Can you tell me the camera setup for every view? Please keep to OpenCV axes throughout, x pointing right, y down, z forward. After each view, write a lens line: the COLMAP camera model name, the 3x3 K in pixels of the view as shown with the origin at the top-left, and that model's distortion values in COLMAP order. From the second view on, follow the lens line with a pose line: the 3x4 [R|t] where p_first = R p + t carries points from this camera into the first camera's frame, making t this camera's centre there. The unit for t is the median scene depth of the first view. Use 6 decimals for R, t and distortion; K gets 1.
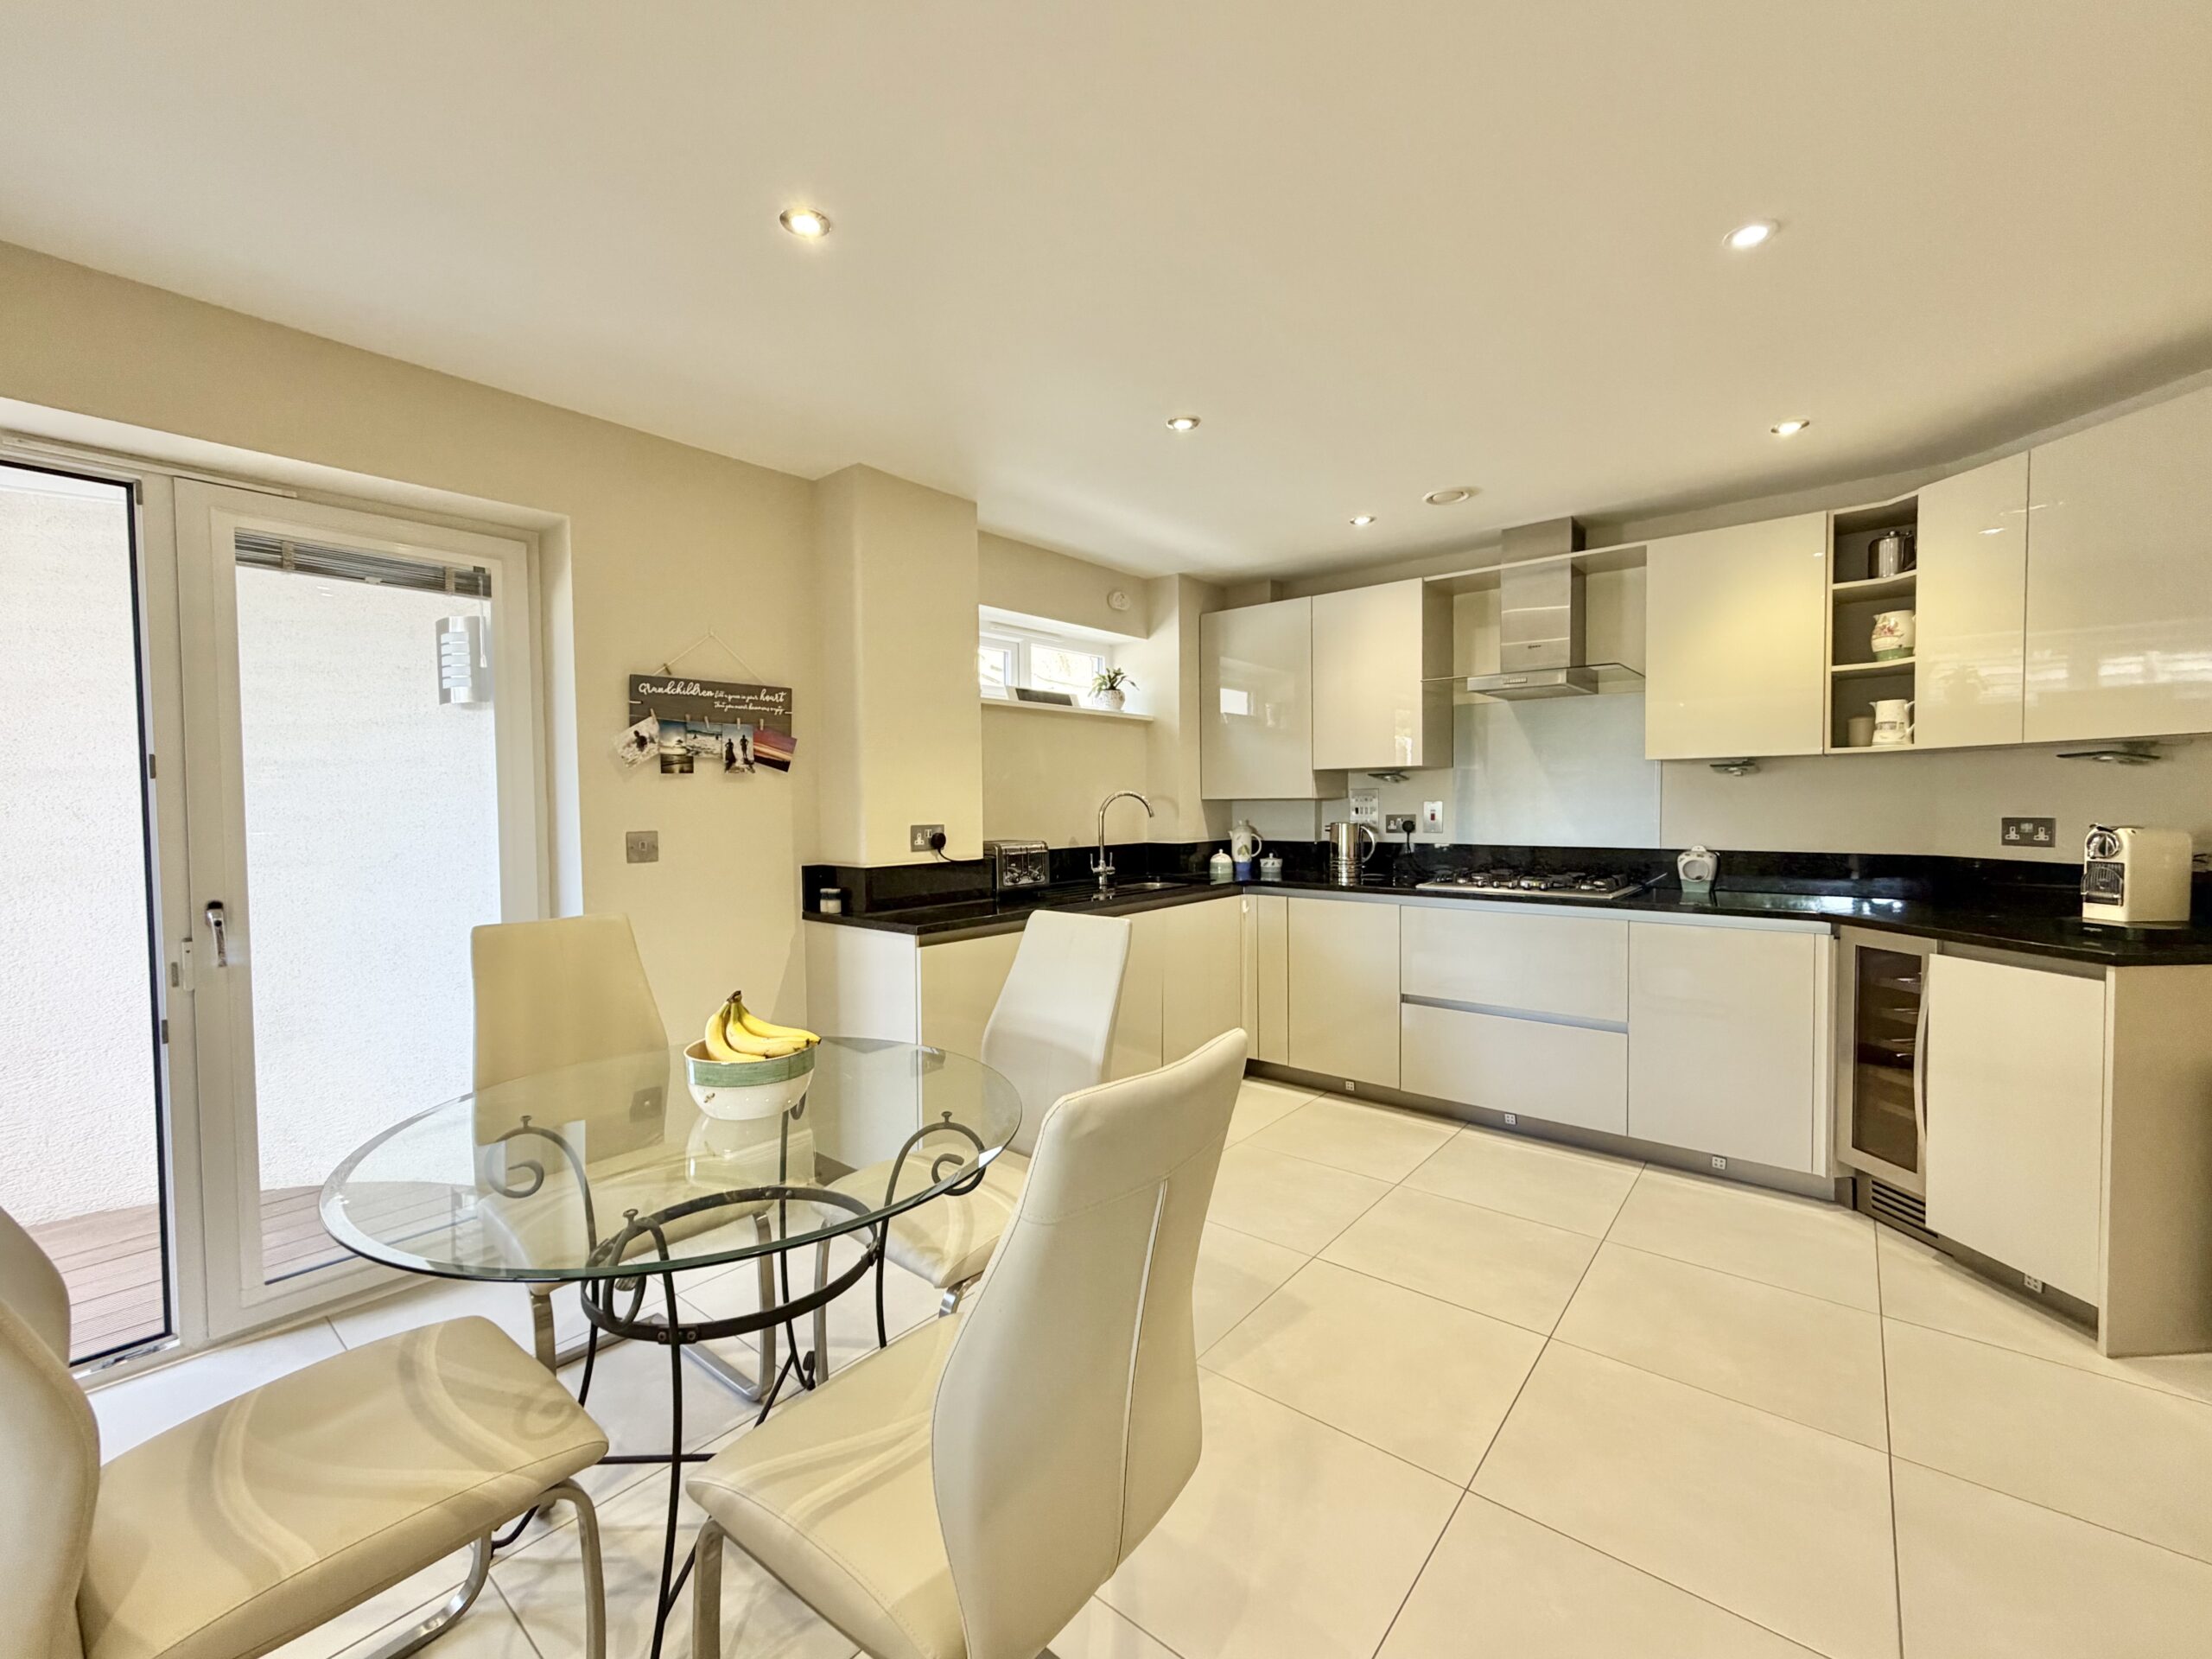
lens RADIAL K [[909.8, 0, 1100.8], [0, 909.8, 827.9], [0, 0, 1]] dist [-0.003439, -0.000743]
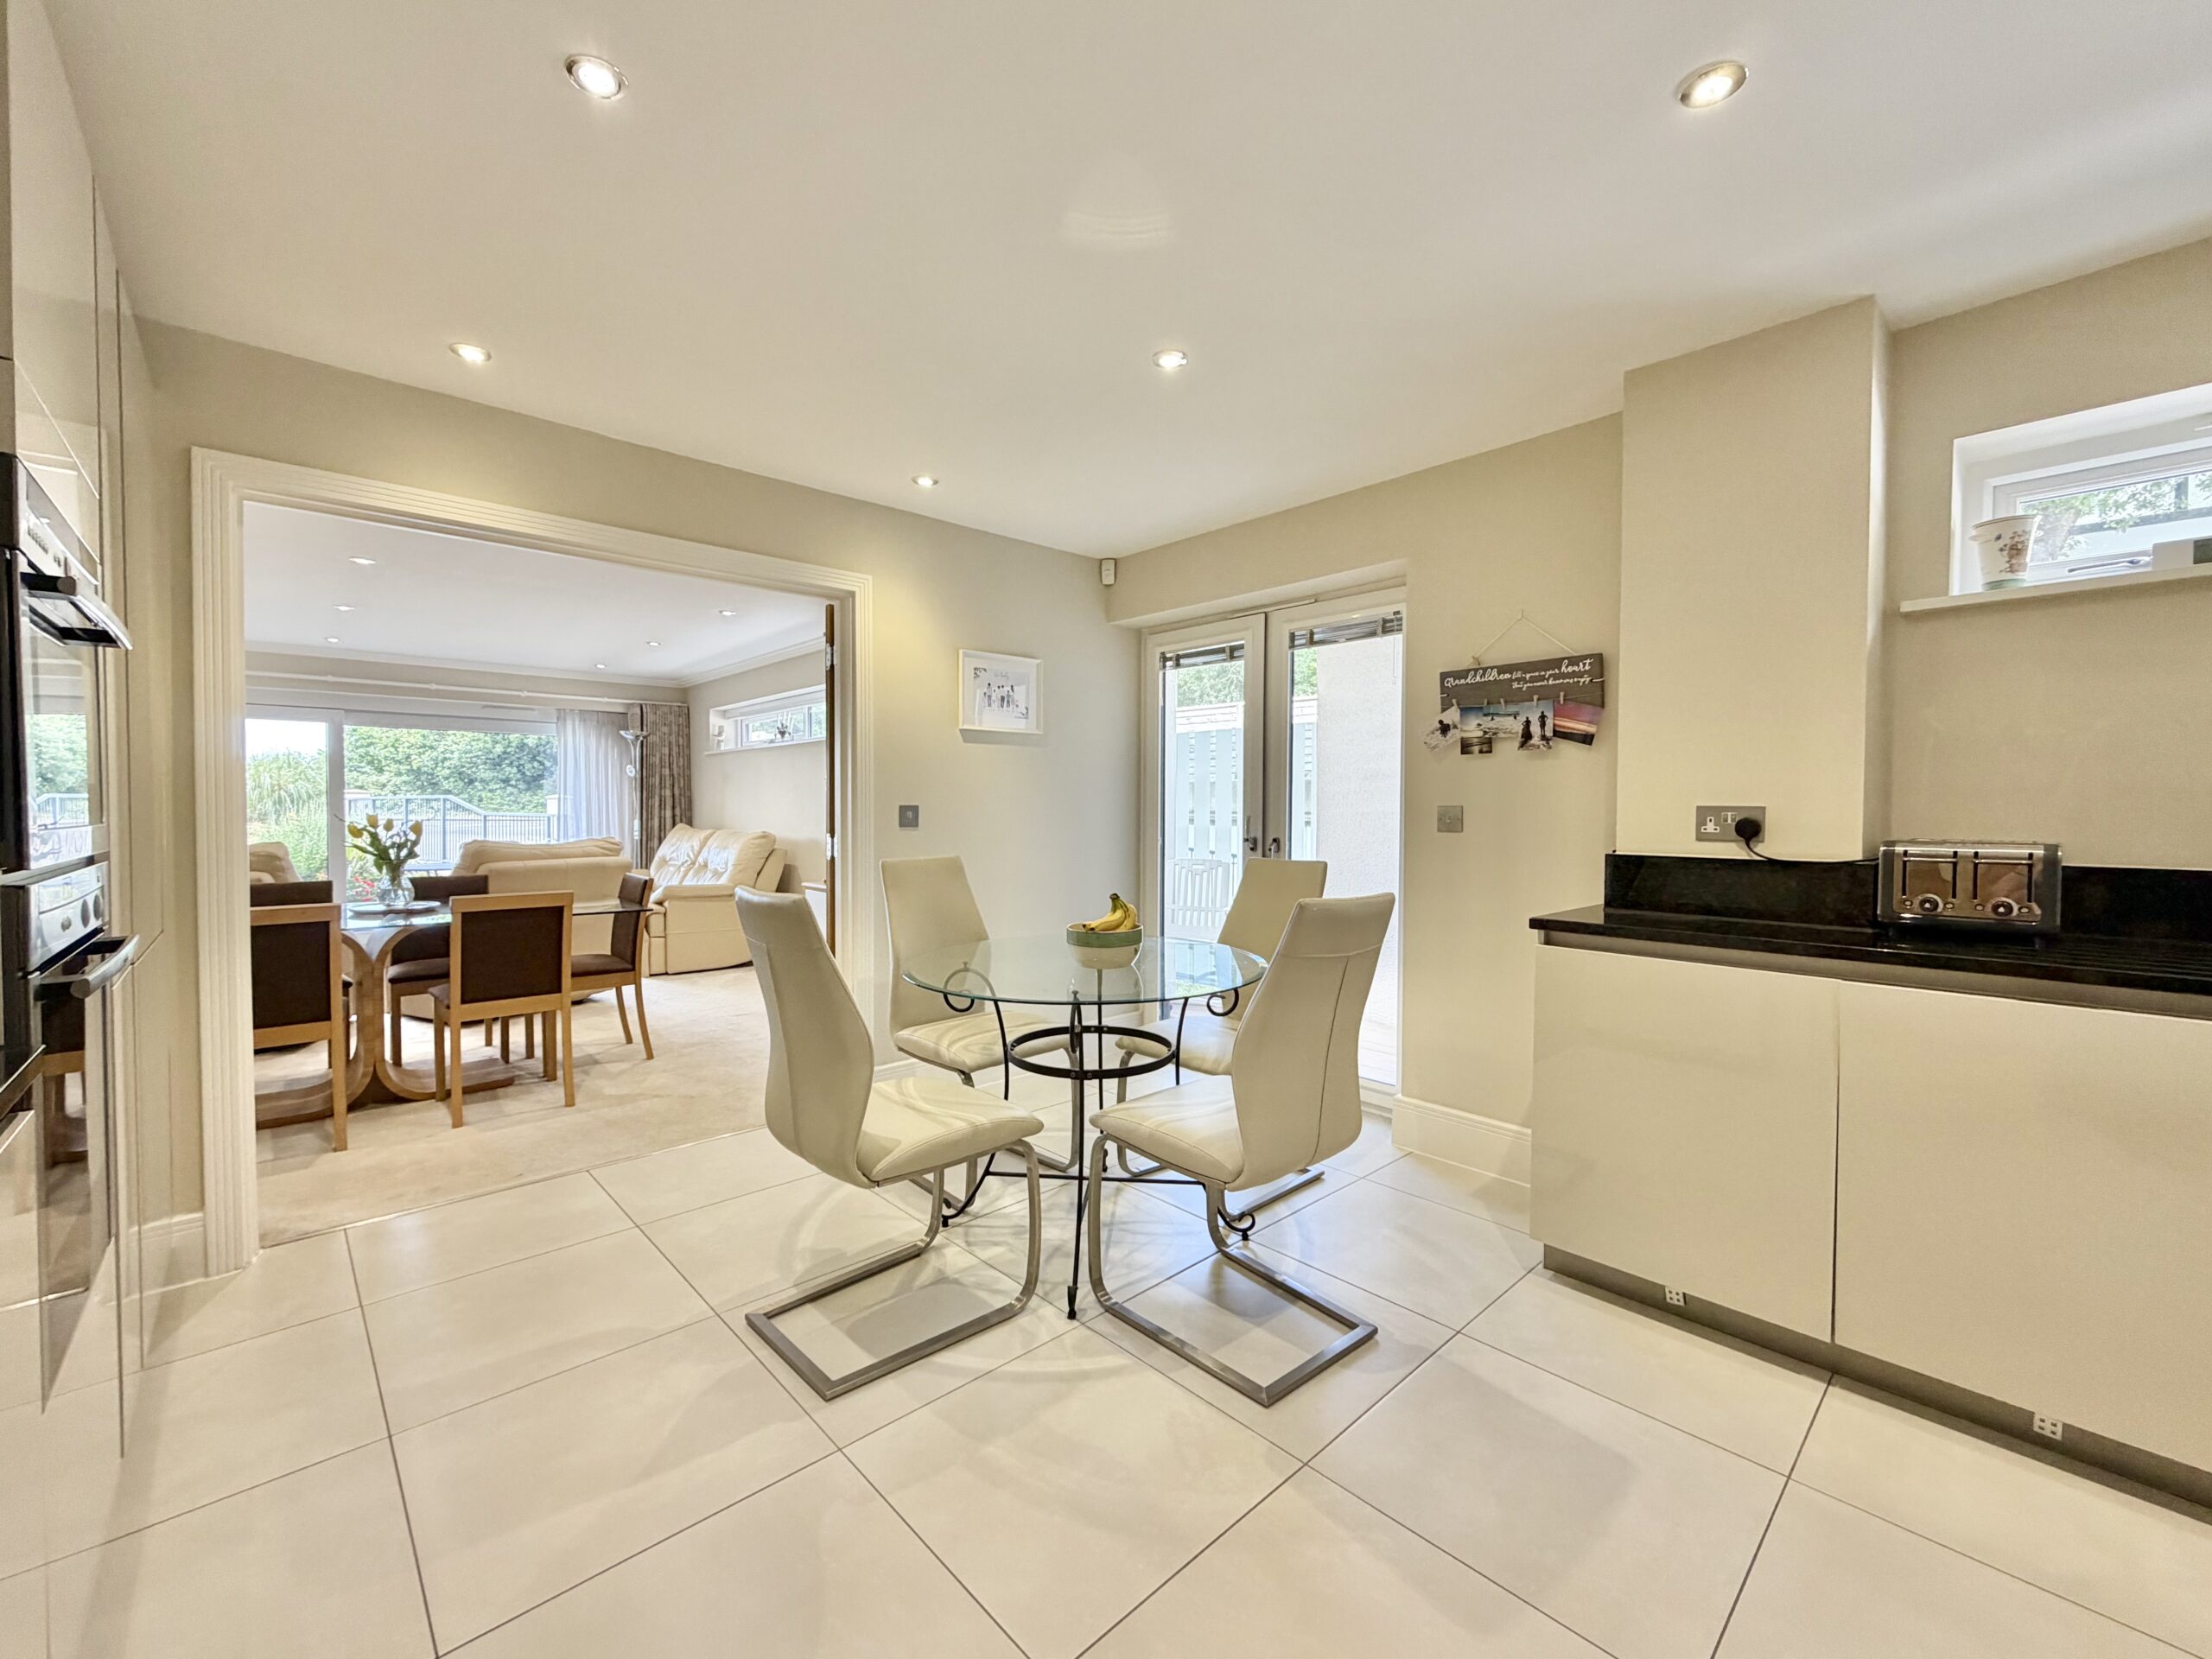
lens RADIAL K [[909.8, 0, 1100.9], [0, 909.8, 827.4], [0, 0, 1]] dist [-0.003439, -0.000743]
pose [[-0.134957, 0.032036, -0.990333, 0.664450], [-0.028905, 0.998925, 0.036253, 0.002270], [0.990430, 0.033518, -0.133886, 0.667863]]
